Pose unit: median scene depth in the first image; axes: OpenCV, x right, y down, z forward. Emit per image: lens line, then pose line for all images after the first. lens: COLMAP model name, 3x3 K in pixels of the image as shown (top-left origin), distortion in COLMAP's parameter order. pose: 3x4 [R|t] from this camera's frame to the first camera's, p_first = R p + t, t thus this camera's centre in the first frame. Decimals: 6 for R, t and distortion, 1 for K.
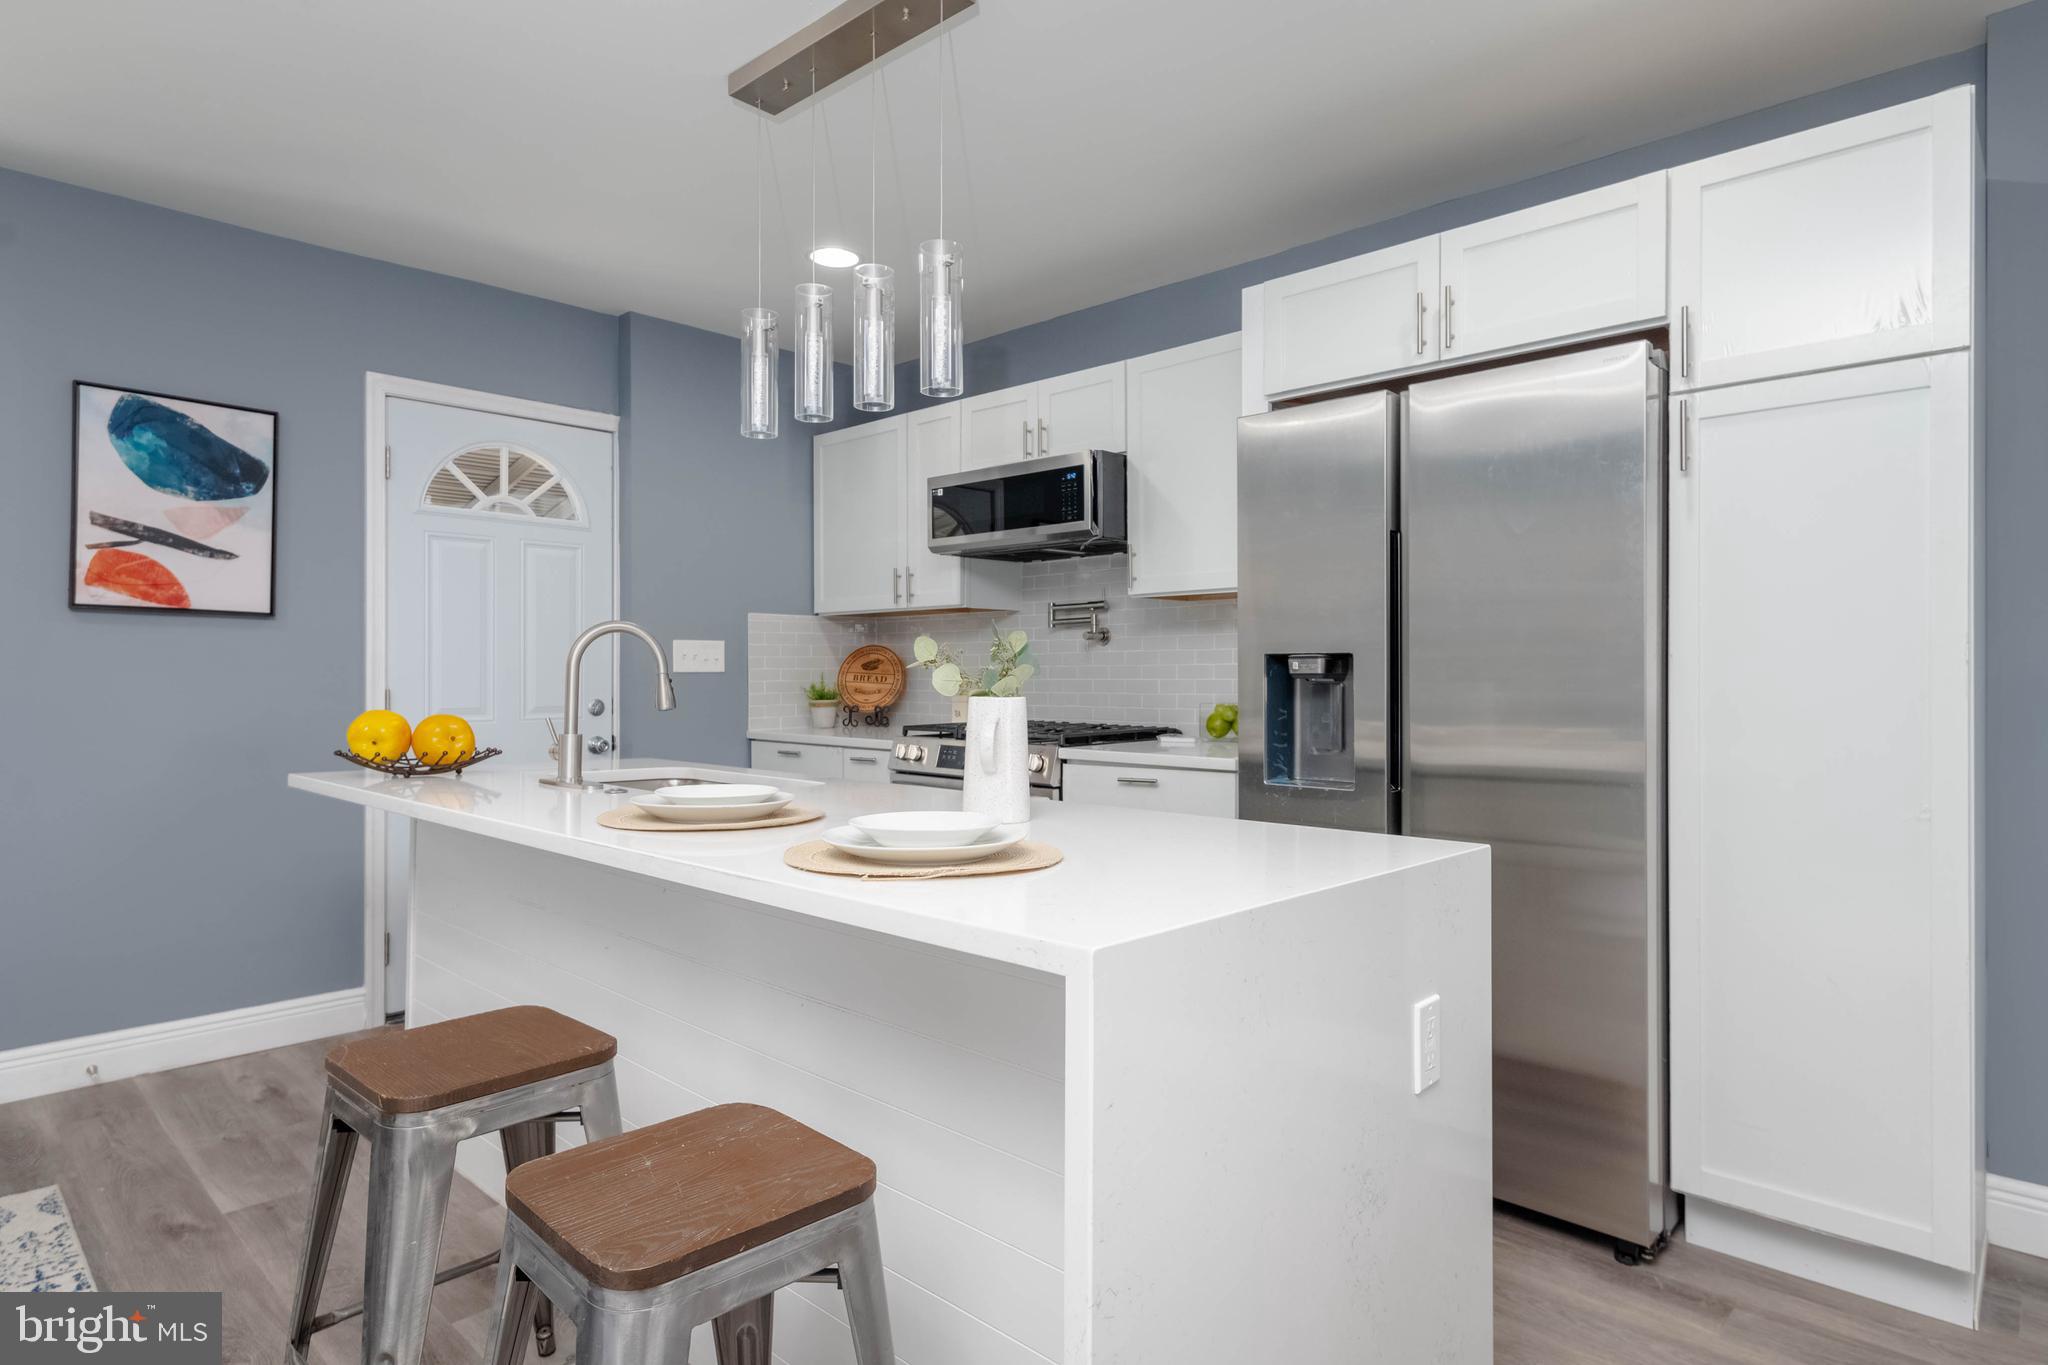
lens RADIAL K [[1111.6, 0, 1051.4], [0, 1111.6, 674.2], [0, 0, 1]] dist [0.020746, -0.010433]
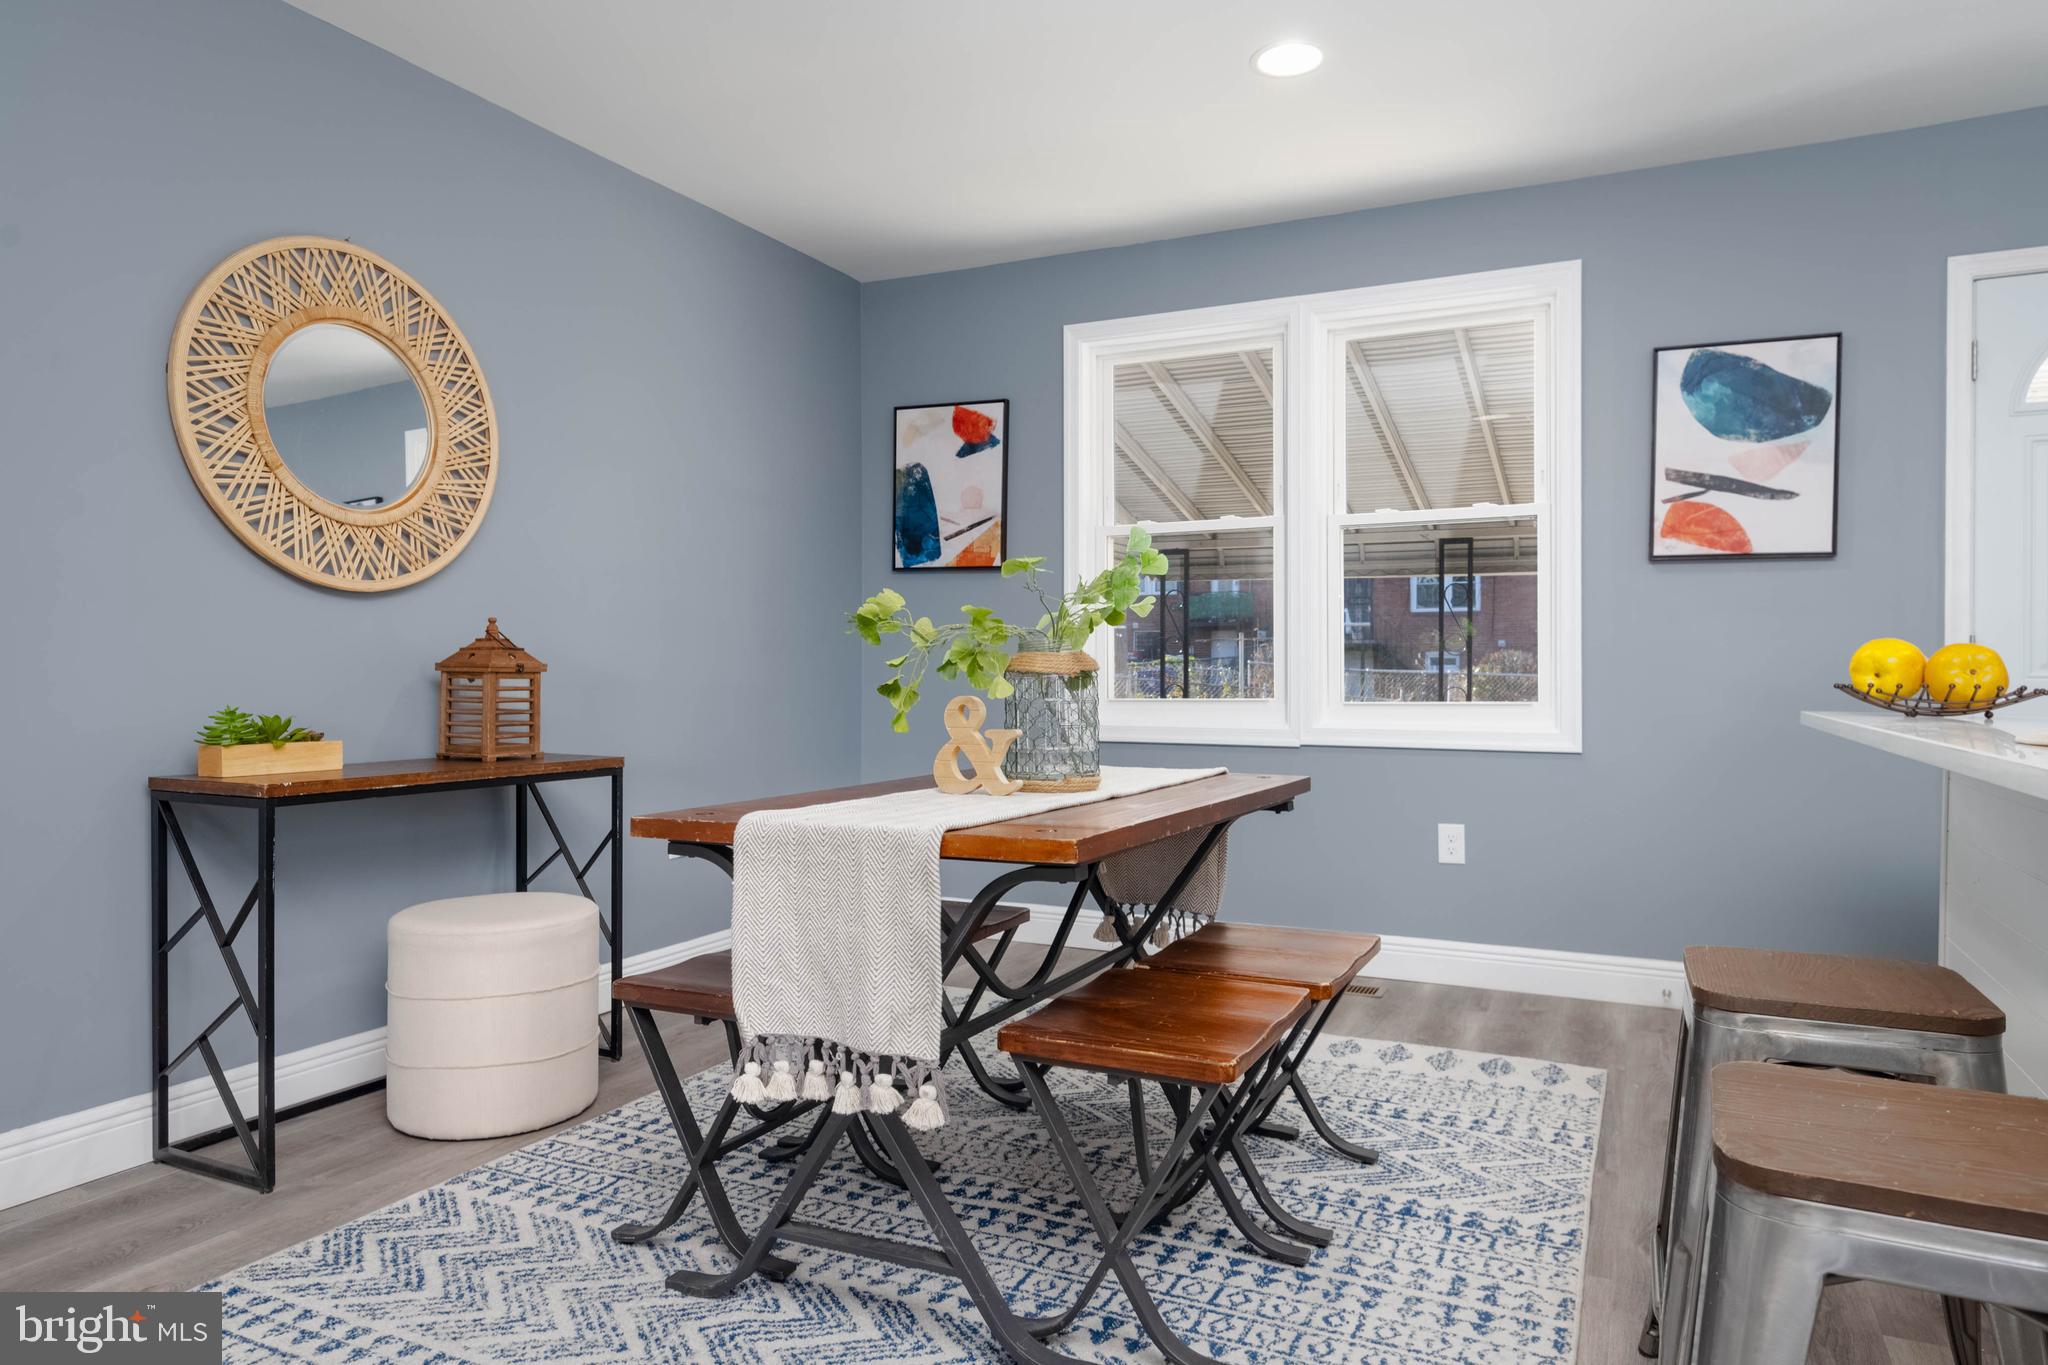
lens RADIAL K [[1286.6, 0, 1022.5], [0, 1286.6, 678.1], [0, 0, 1]] dist [0.011799, 0.002514]
pose [[0.291995, 0.002270, -0.956417, 0.130003], [-0.001813, 0.999997, 0.001820, 0.050153], [0.956418, 0.001202, 0.291998, 0.055244]]
